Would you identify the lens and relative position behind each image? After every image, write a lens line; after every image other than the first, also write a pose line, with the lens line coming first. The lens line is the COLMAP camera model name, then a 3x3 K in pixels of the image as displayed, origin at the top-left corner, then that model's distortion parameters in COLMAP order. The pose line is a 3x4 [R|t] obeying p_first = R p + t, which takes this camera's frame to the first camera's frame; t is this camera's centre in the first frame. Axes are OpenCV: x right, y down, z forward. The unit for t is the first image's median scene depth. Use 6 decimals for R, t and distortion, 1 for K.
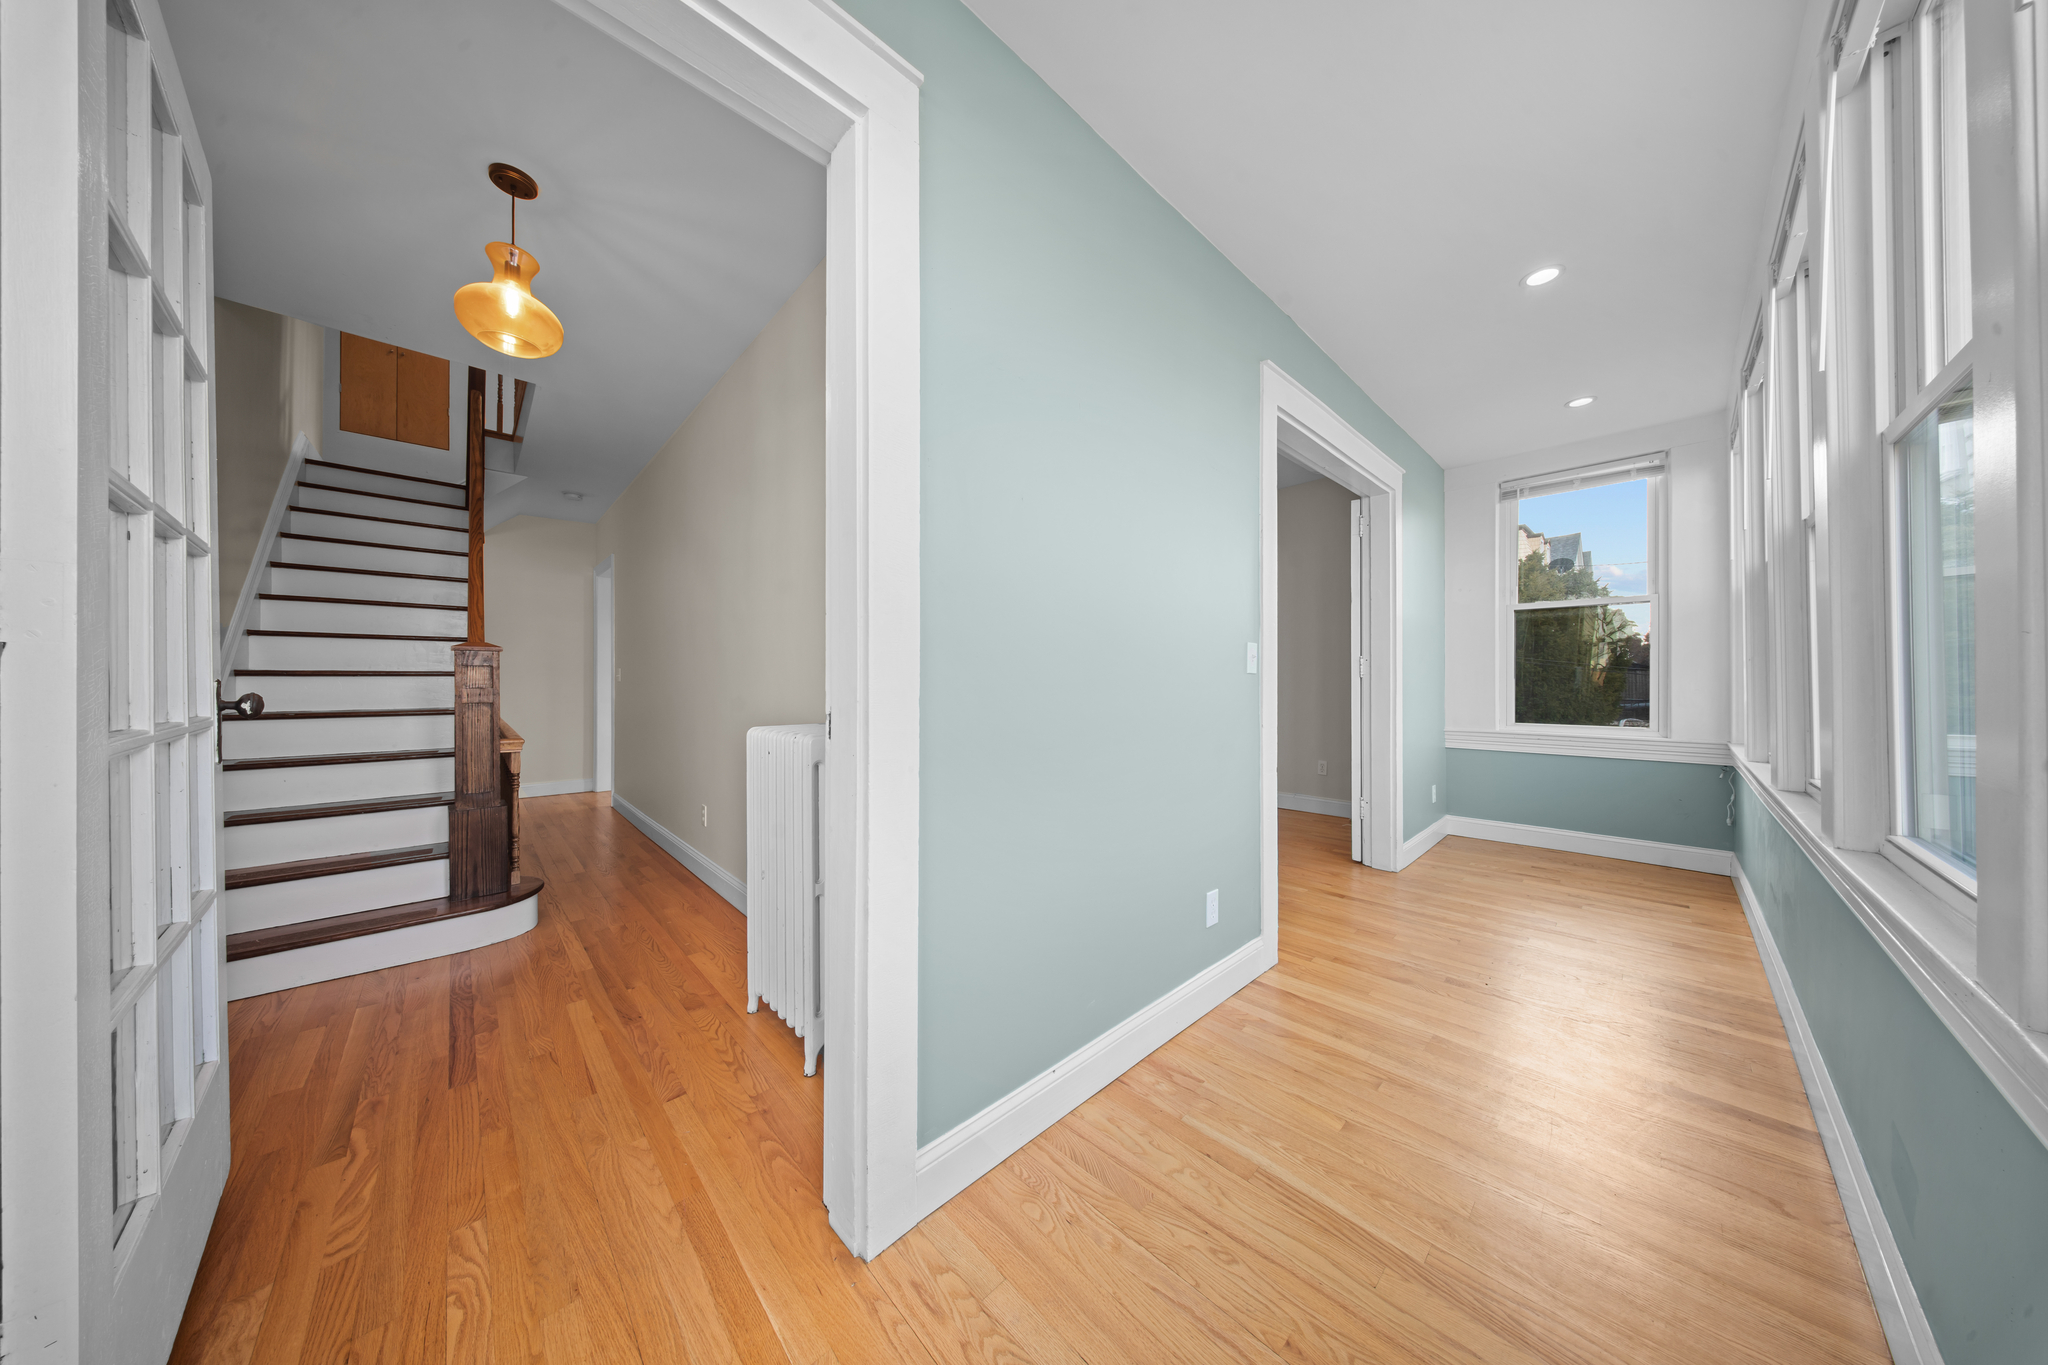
lens RADIAL K [[606.1, 0, 1027.1], [0, 606.1, 680.0], [0, 0, 1]] dist [0.008236, -0.004249]
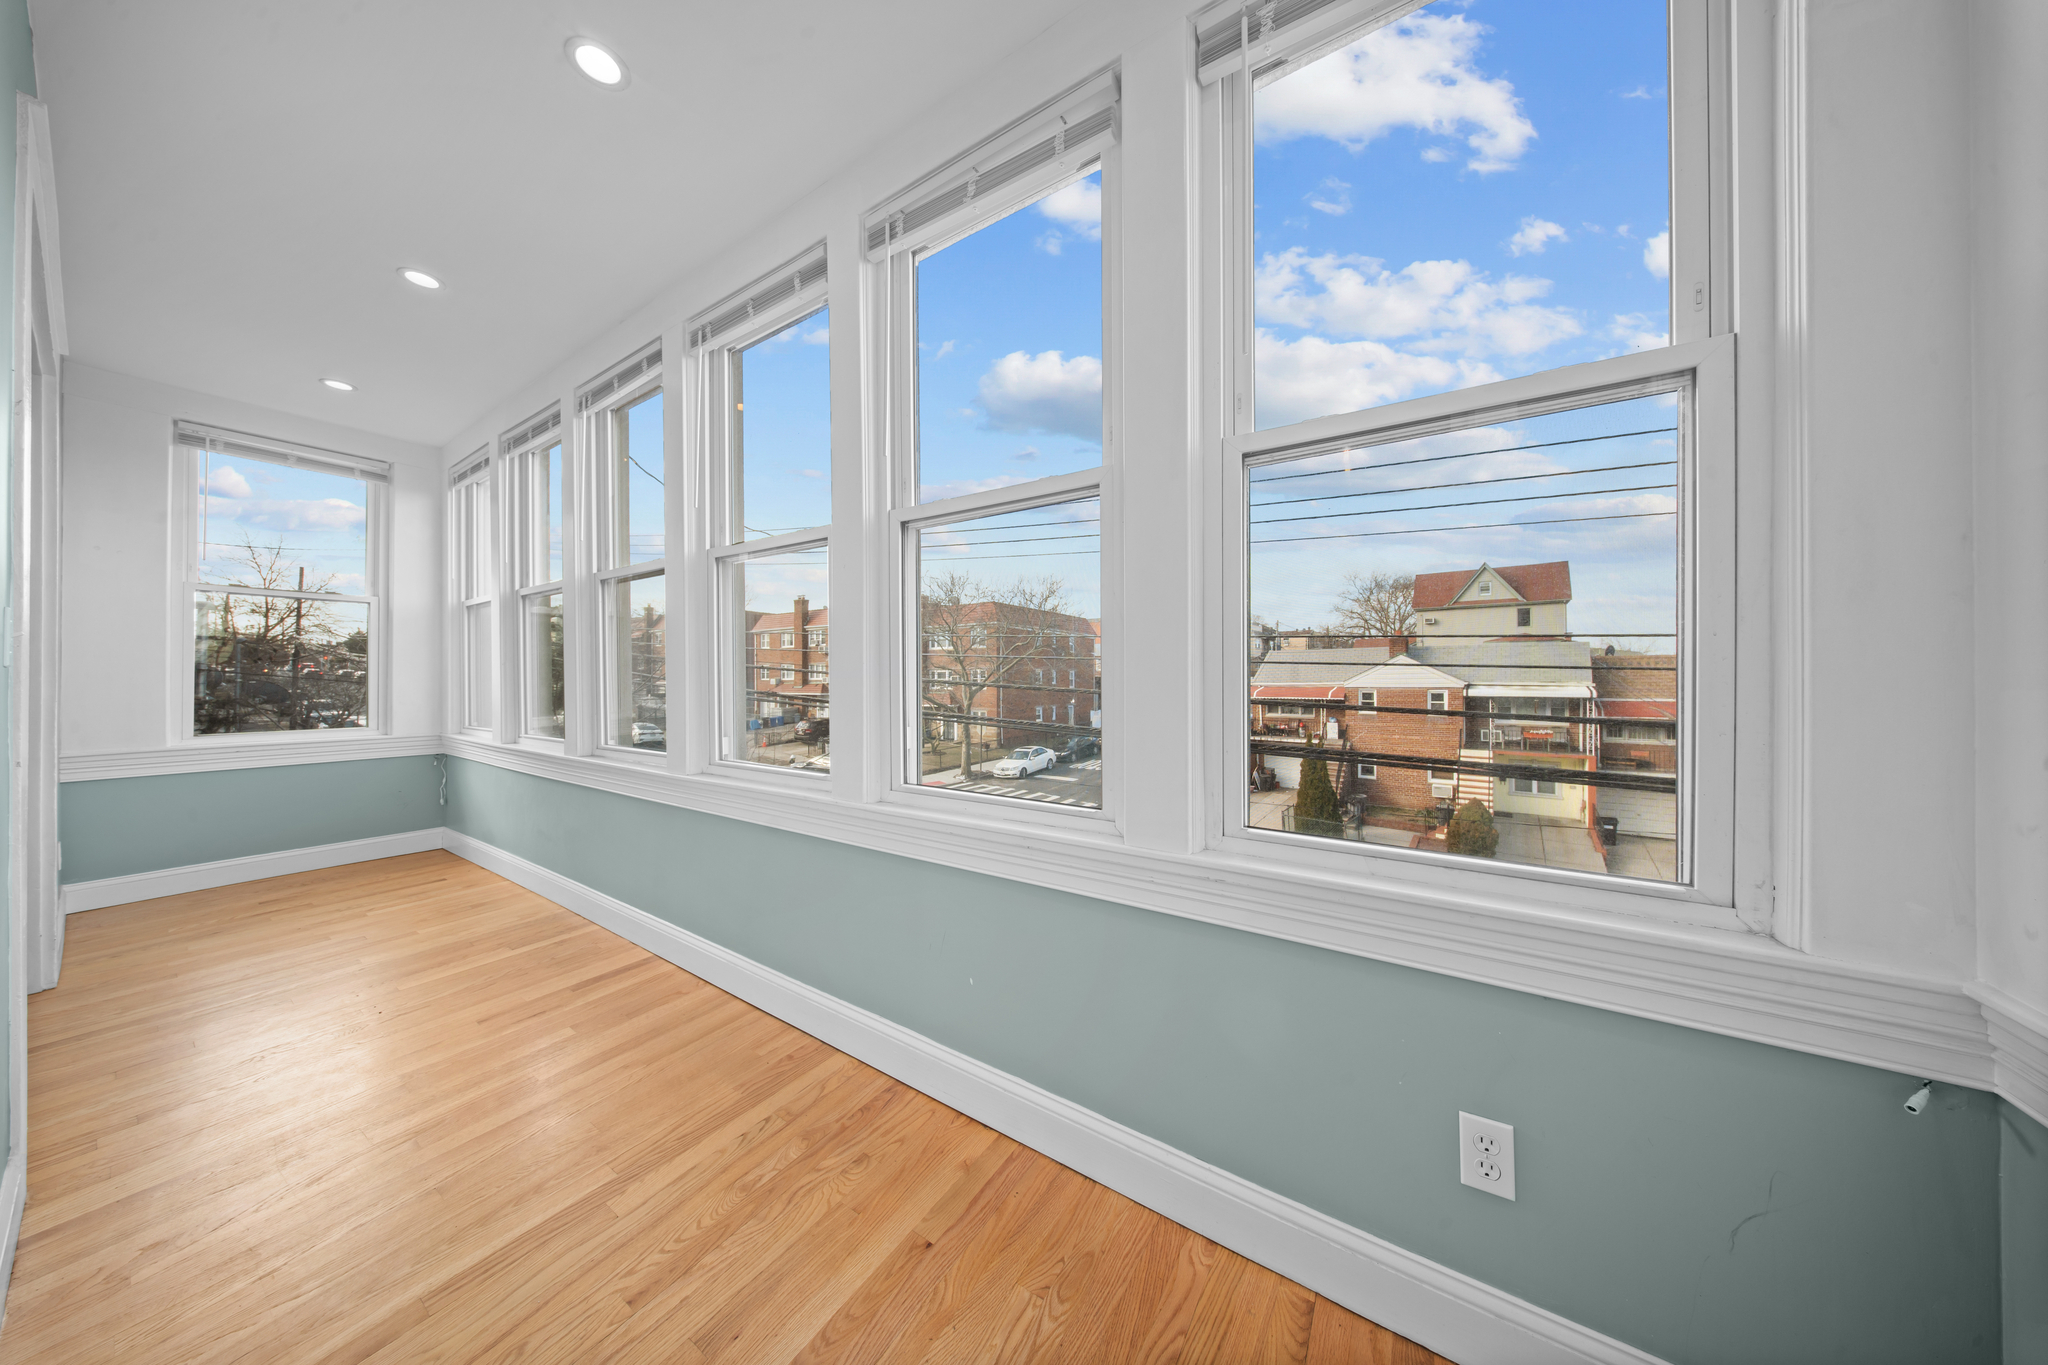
lens RADIAL K [[606.1, 0, 1027.1], [0, 606.1, 680.0], [0, 0, 1]] dist [0.008236, -0.004249]
pose [[-0.242202, 0.001741, 0.970224, -0.257198], [-0.000497, 0.999998, -0.001918, 0.000844], [-0.970226, -0.000947, -0.242201, 0.193642]]
